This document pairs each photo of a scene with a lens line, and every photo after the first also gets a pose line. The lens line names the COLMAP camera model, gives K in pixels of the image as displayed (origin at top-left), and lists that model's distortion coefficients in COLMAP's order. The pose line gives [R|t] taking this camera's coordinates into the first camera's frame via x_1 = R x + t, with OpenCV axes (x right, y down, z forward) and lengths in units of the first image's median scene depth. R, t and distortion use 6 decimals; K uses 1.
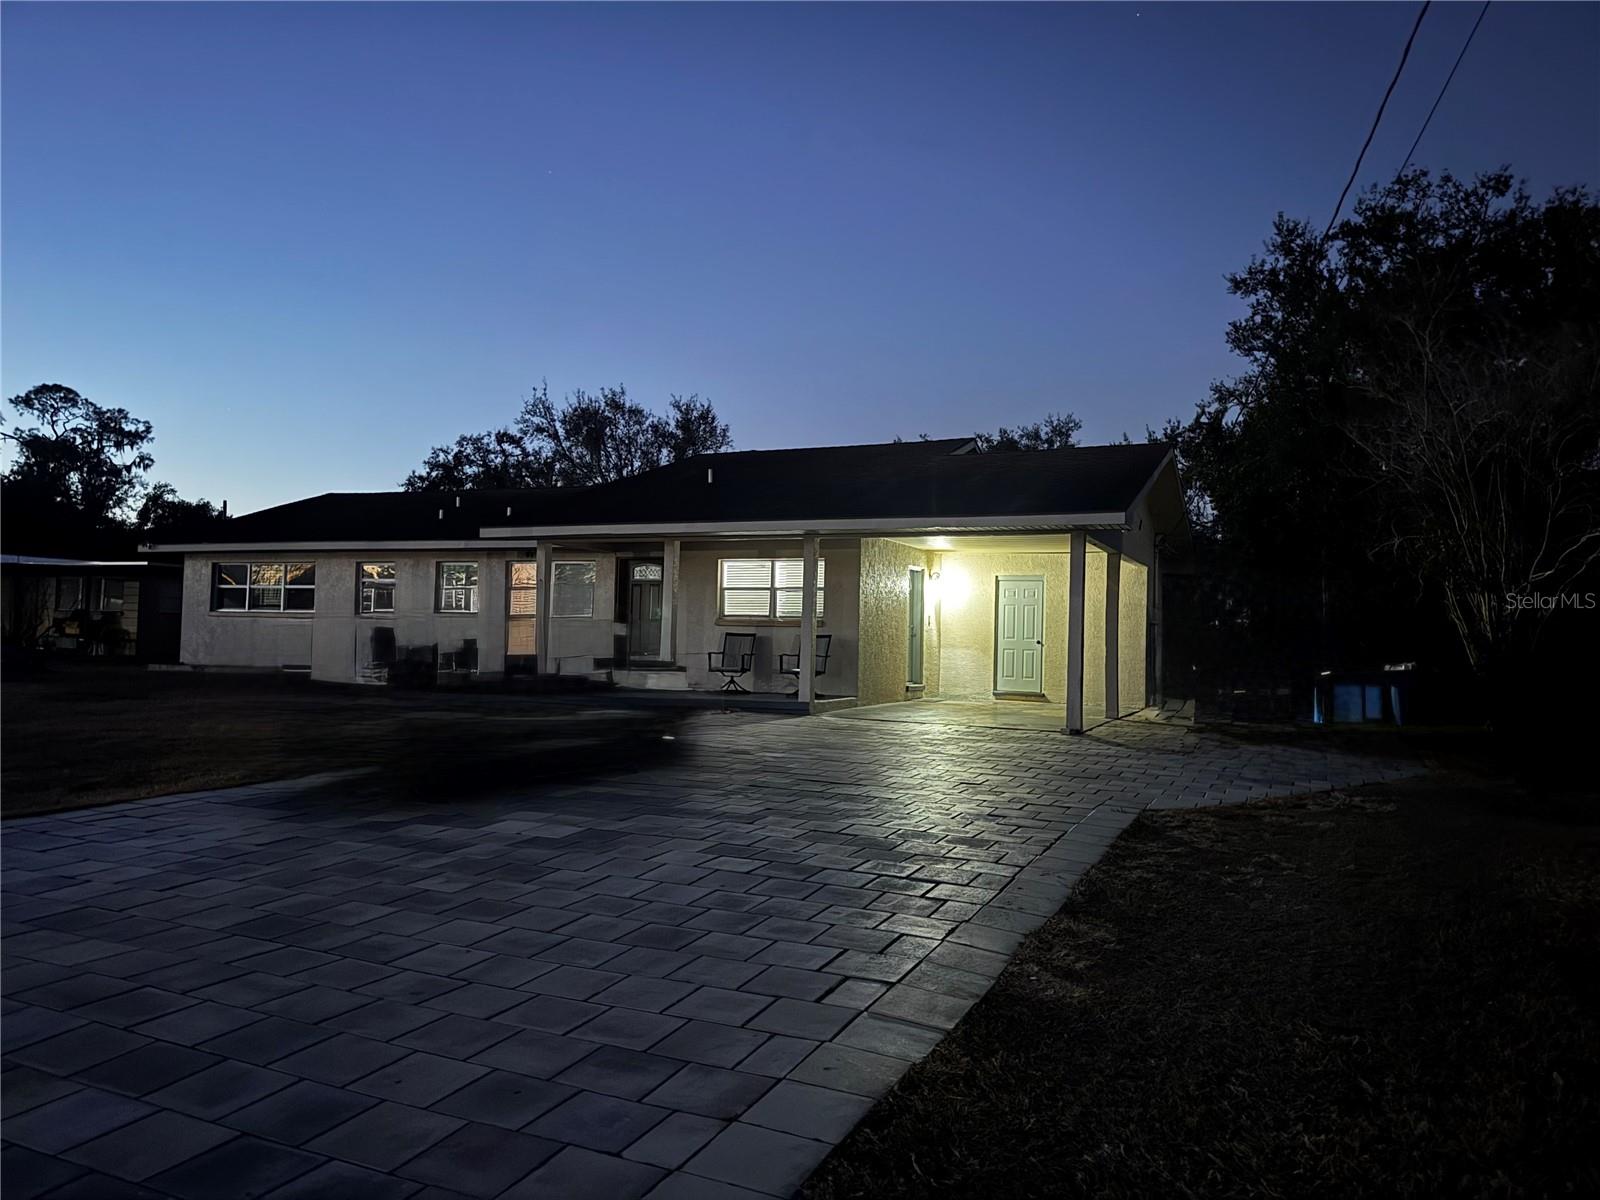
lens RADIAL K [[1118.1, 0, 800.0], [0, 1118.1, 600.0], [0, 0, 1]] dist [0.157997, -0.275092]
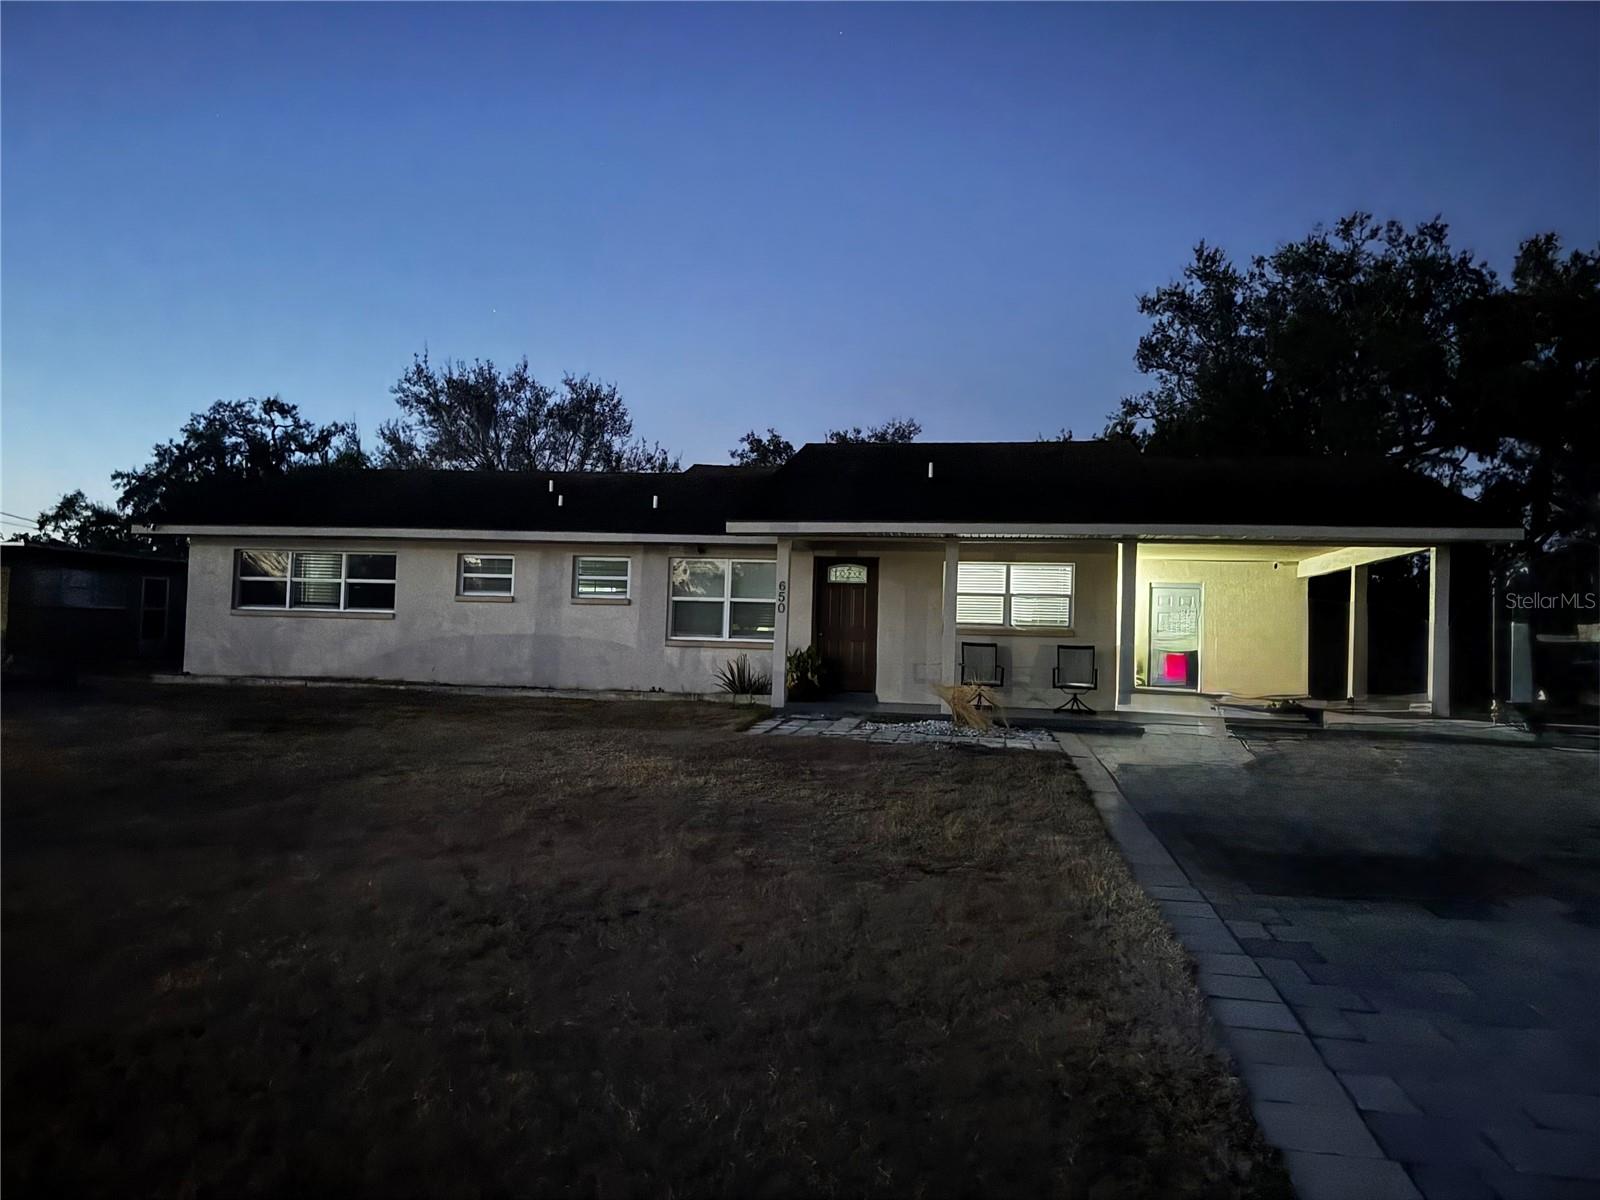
lens RADIAL K [[1118.1, 0, 800.0], [0, 1118.1, 600.0], [0, 0, 1]] dist [0.157997, -0.275092]
pose [[0.965893, 0.013101, 0.258608, -0.337032], [-0.014649, 0.999884, 0.004061, -0.005619], [-0.258525, -0.007711, 0.965974, 0.114439]]
